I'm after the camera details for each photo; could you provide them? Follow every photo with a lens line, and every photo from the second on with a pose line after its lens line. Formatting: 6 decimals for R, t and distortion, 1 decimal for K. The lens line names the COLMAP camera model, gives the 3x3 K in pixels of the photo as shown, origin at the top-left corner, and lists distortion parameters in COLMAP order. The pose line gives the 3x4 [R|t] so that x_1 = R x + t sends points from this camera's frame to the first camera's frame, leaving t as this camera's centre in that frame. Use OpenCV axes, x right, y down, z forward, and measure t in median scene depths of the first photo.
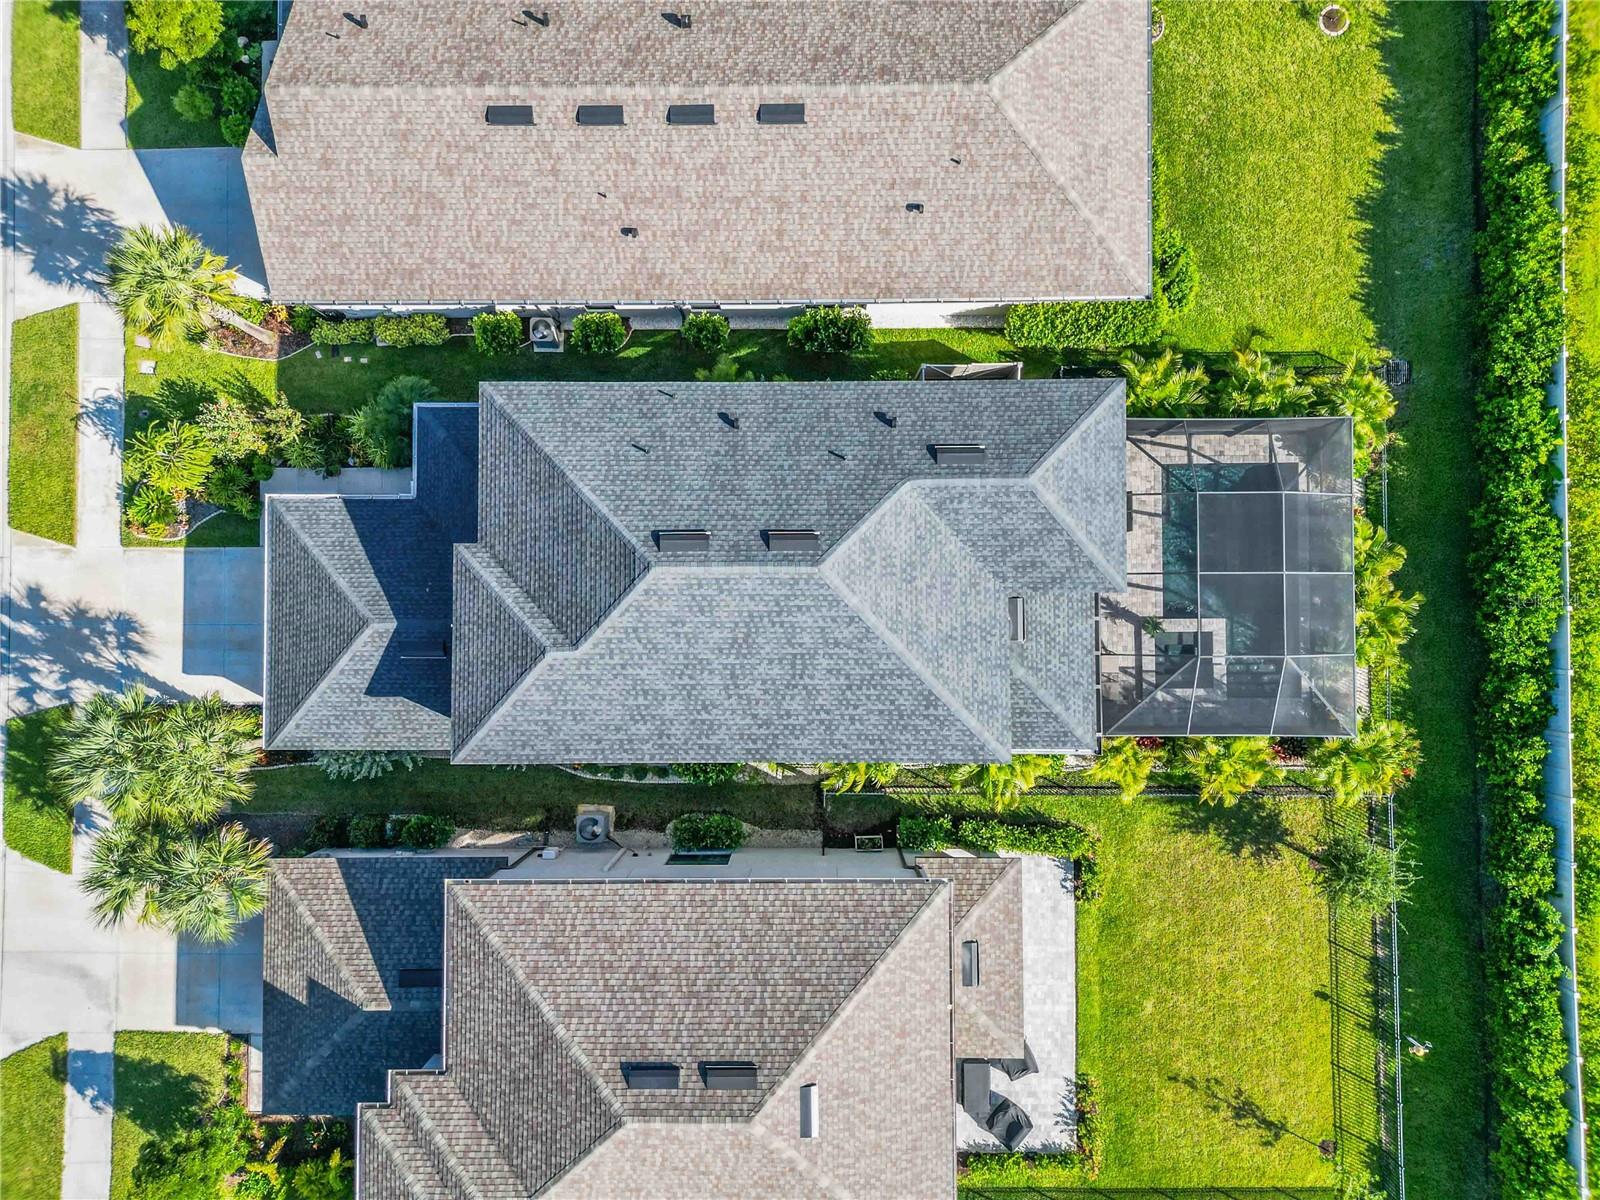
lens RADIAL K [[1121.2, 0, 798.5], [0, 1121.2, 599.2], [0, 0, 1]] dist [0.059905, -0.054843]
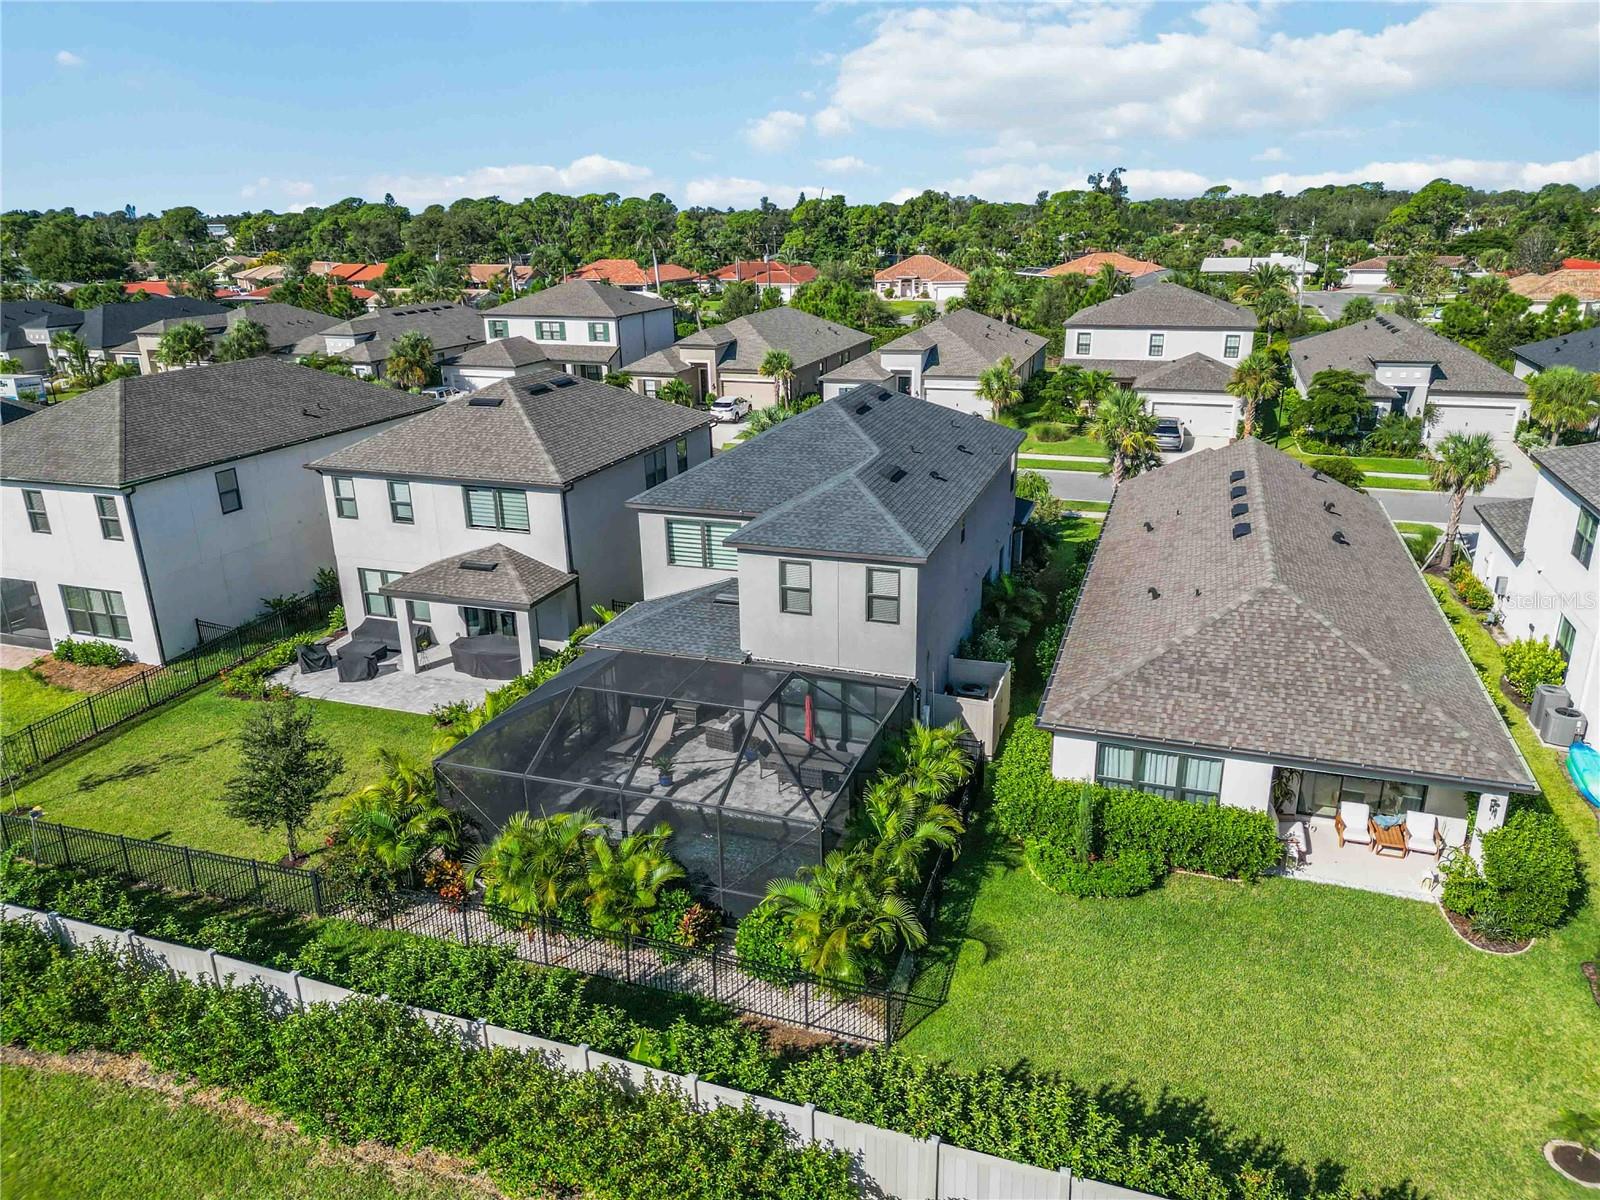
lens RADIAL K [[1121.2, 0, 798.5], [0, 1121.2, 599.2], [0, 0, 1]] dist [0.059905, -0.054843]
pose [[-0.330424, 0.325797, -0.885820, 0.978097], [-0.943432, -0.086672, 0.320037, -0.326871], [0.027491, 0.941459, 0.336005, 0.584555]]
